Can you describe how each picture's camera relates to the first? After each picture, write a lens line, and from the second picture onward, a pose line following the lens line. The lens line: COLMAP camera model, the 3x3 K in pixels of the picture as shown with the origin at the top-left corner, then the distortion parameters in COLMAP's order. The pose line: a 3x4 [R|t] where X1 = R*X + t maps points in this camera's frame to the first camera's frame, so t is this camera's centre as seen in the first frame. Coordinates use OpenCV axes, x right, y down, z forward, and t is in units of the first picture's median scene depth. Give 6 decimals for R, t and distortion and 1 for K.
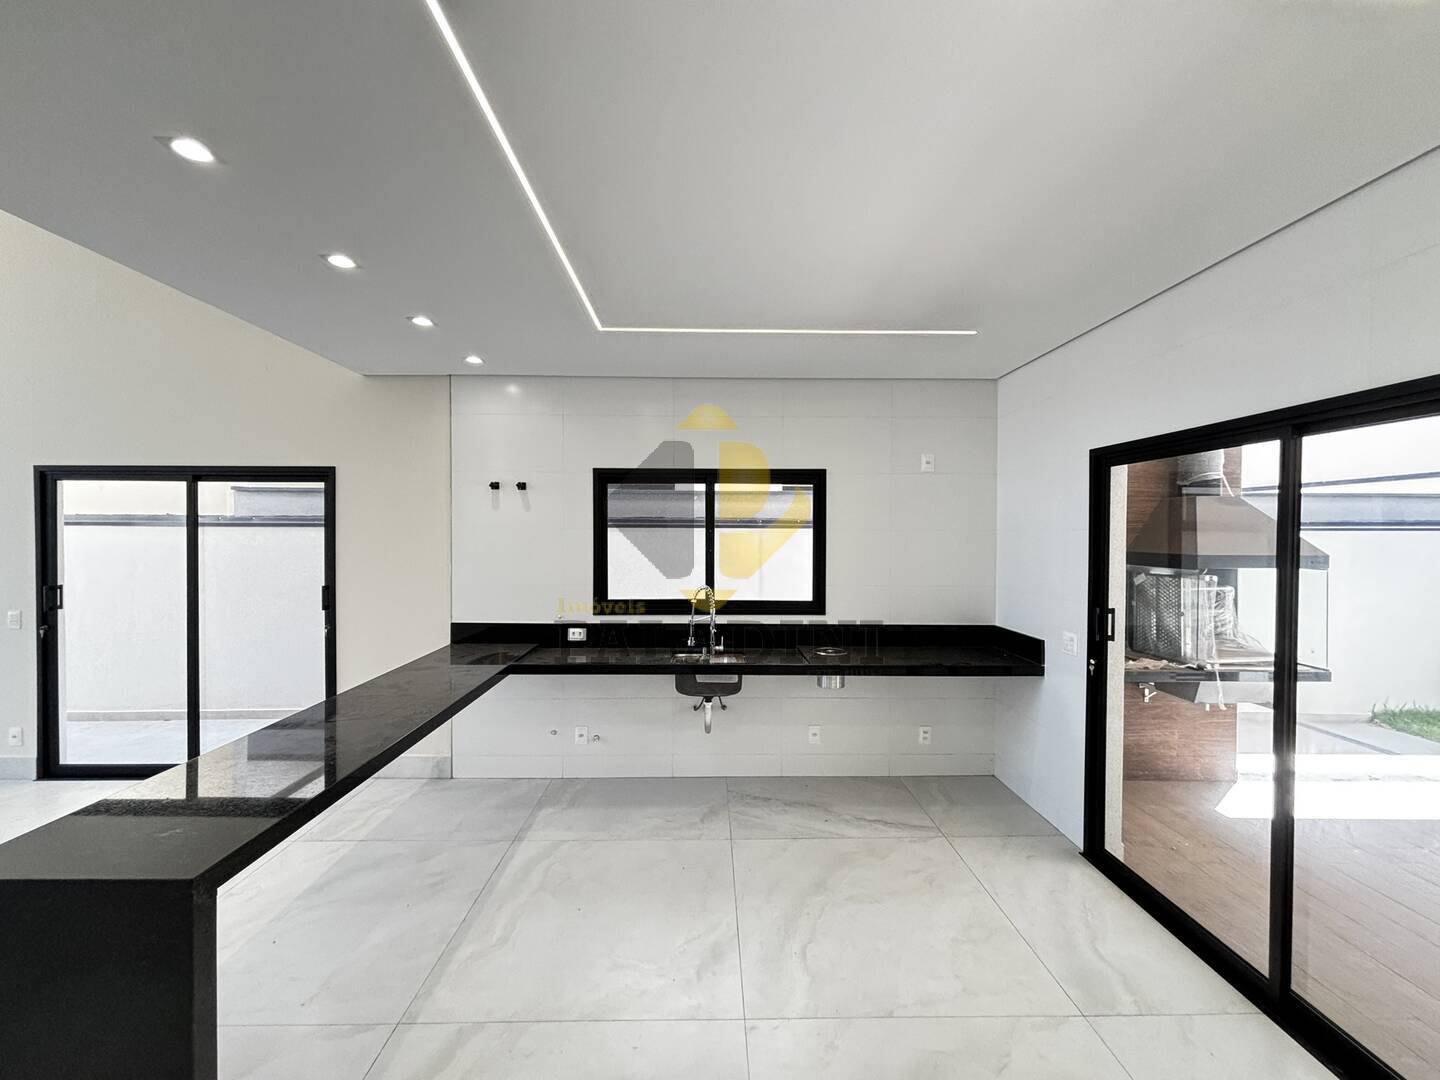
lens RADIAL K [[581.1, 0, 715.4], [0, 581.1, 536.3], [0, 0, 1]] dist [-0.003013, 0.002136]
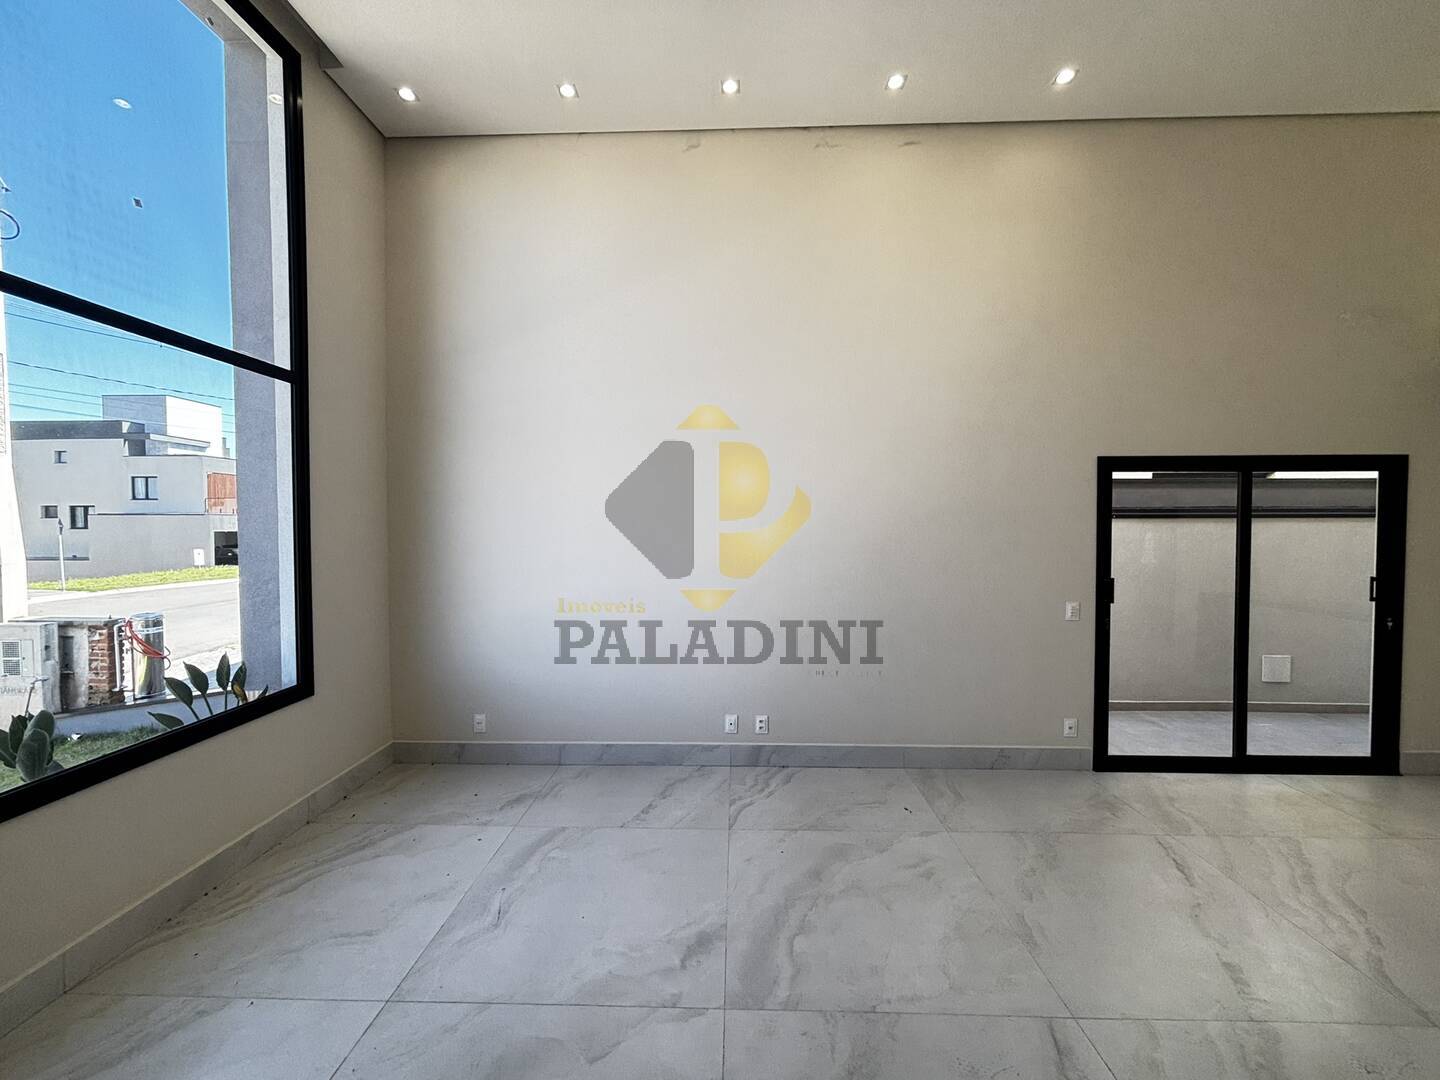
lens RADIAL K [[581.1, 0, 715.4], [0, 581.1, 542.3], [0, 0, 1]] dist [-0.003013, 0.002136]
pose [[0.998777, -0.002901, -0.049351, -1.756518], [0.004119, 0.999689, 0.024588, -0.002372], [0.049264, -0.024762, 0.998479, -0.019578]]
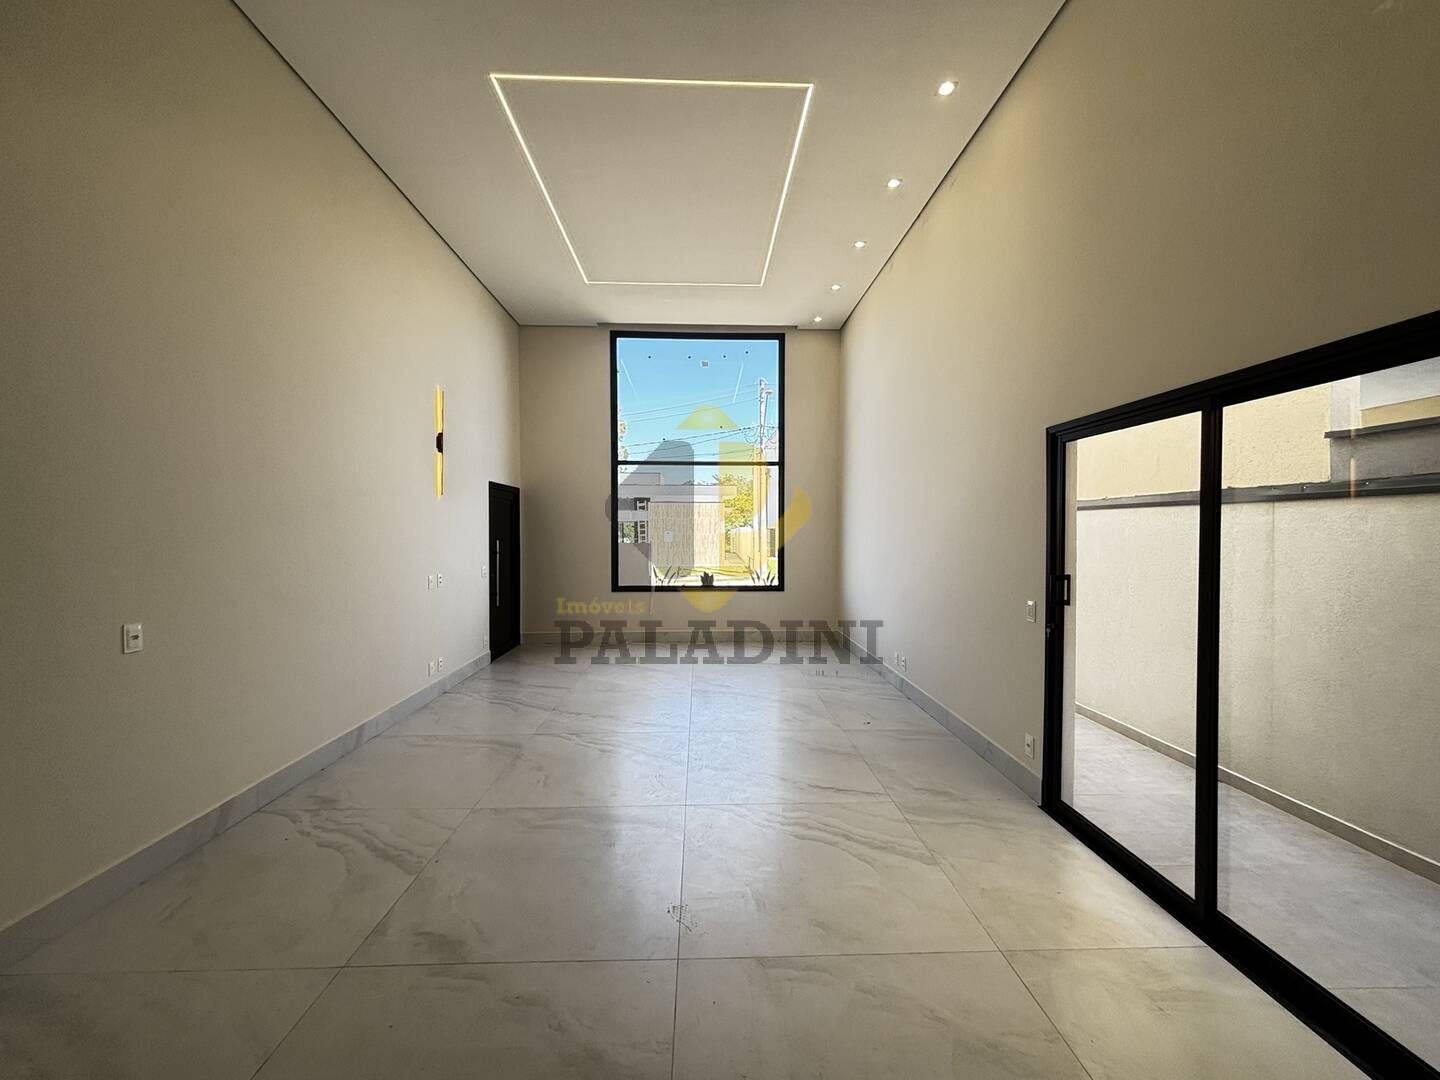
lens RADIAL K [[581.1, 0, 720.3], [0, 581.1, 539.9], [0, 0, 1]] dist [-0.003013, 0.002136]
pose [[0.016501, 0.016176, -0.999733, -0.348857], [-0.006458, 0.999850, 0.016071, 0.026334], [0.999843, 0.006191, 0.016603, 0.520593]]
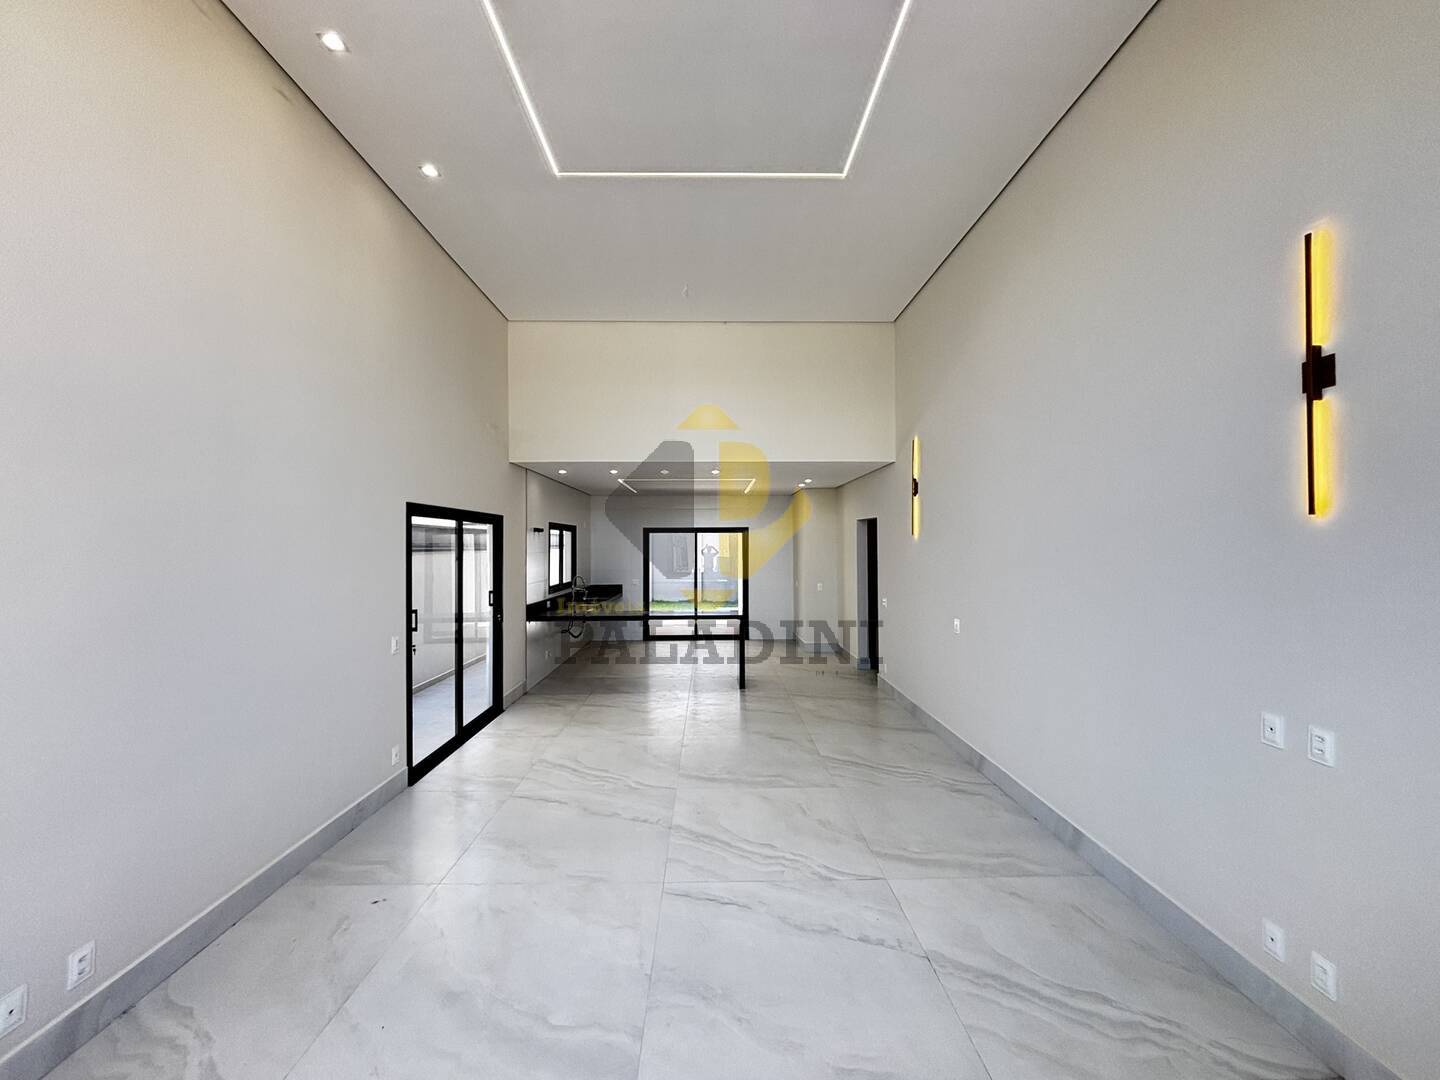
lens RADIAL K [[581.1, 0, 719.4], [0, 581.1, 541.4], [0, 0, 1]] dist [-0.003013, 0.002136]
pose [[-0.000514, 0.003535, 0.999994, -2.256913], [0.012112, 0.999920, -0.003528, -0.035916], [-0.999927, 0.012110, -0.000557, 0.401817]]
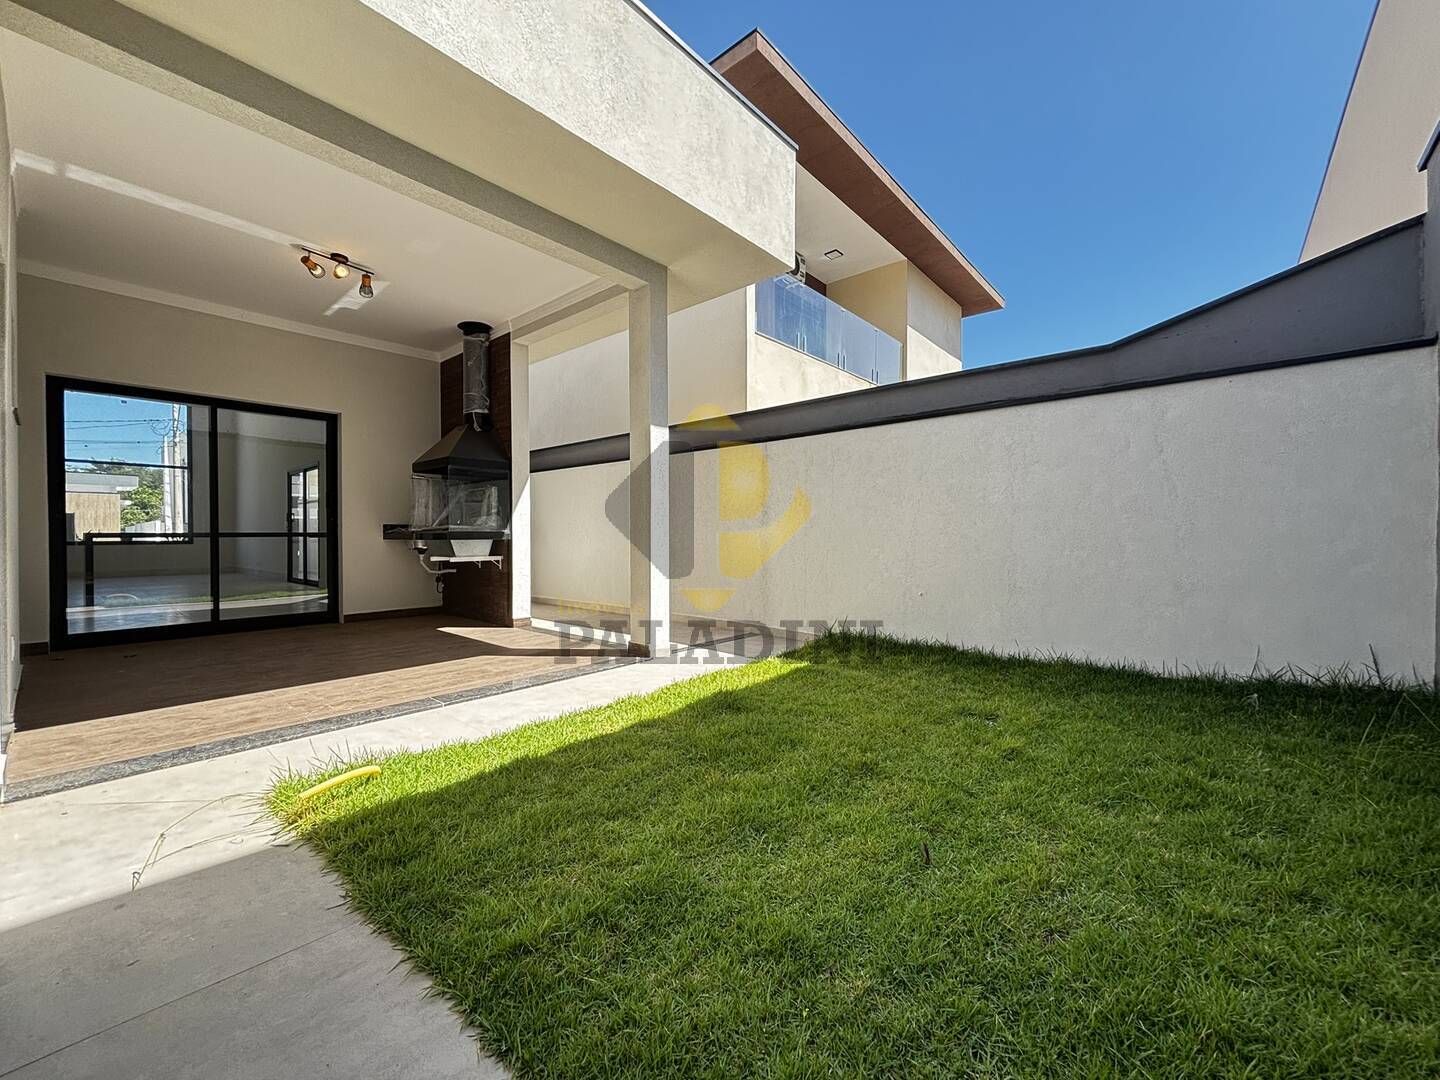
lens RADIAL K [[581.1, 0, 715.4], [0, 581.1, 542.8], [0, 0, 1]] dist [-0.003013, 0.002136]
pose [[0.741253, 0.006724, -0.671192, 2.048985], [-0.004333, 0.999977, 0.005233, 0.183770], [0.671211, -0.000970, 0.741266, 0.321298]]
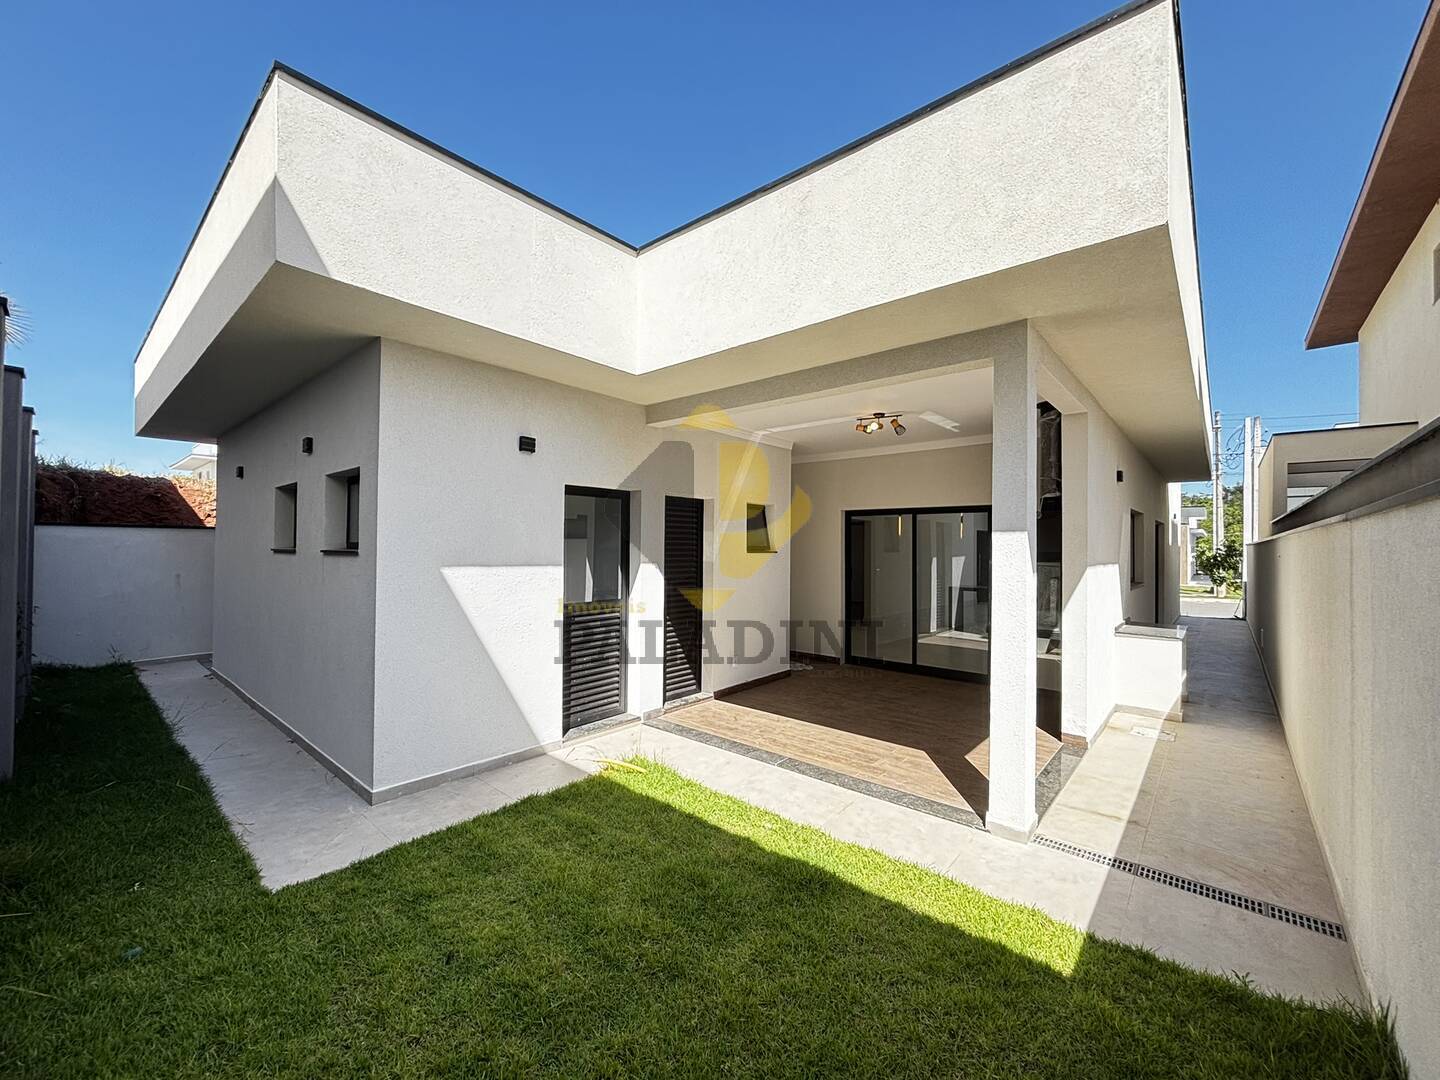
lens RADIAL K [[581.1, 0, 715.4], [0, 581.1, 534.5], [0, 0, 1]] dist [-0.003013, 0.002136]
pose [[-0.674000, -0.024020, -0.738341, 2.127824], [-0.018925, 0.999705, -0.015247, 0.018646], [0.738489, 0.003697, -0.674256, 1.190150]]
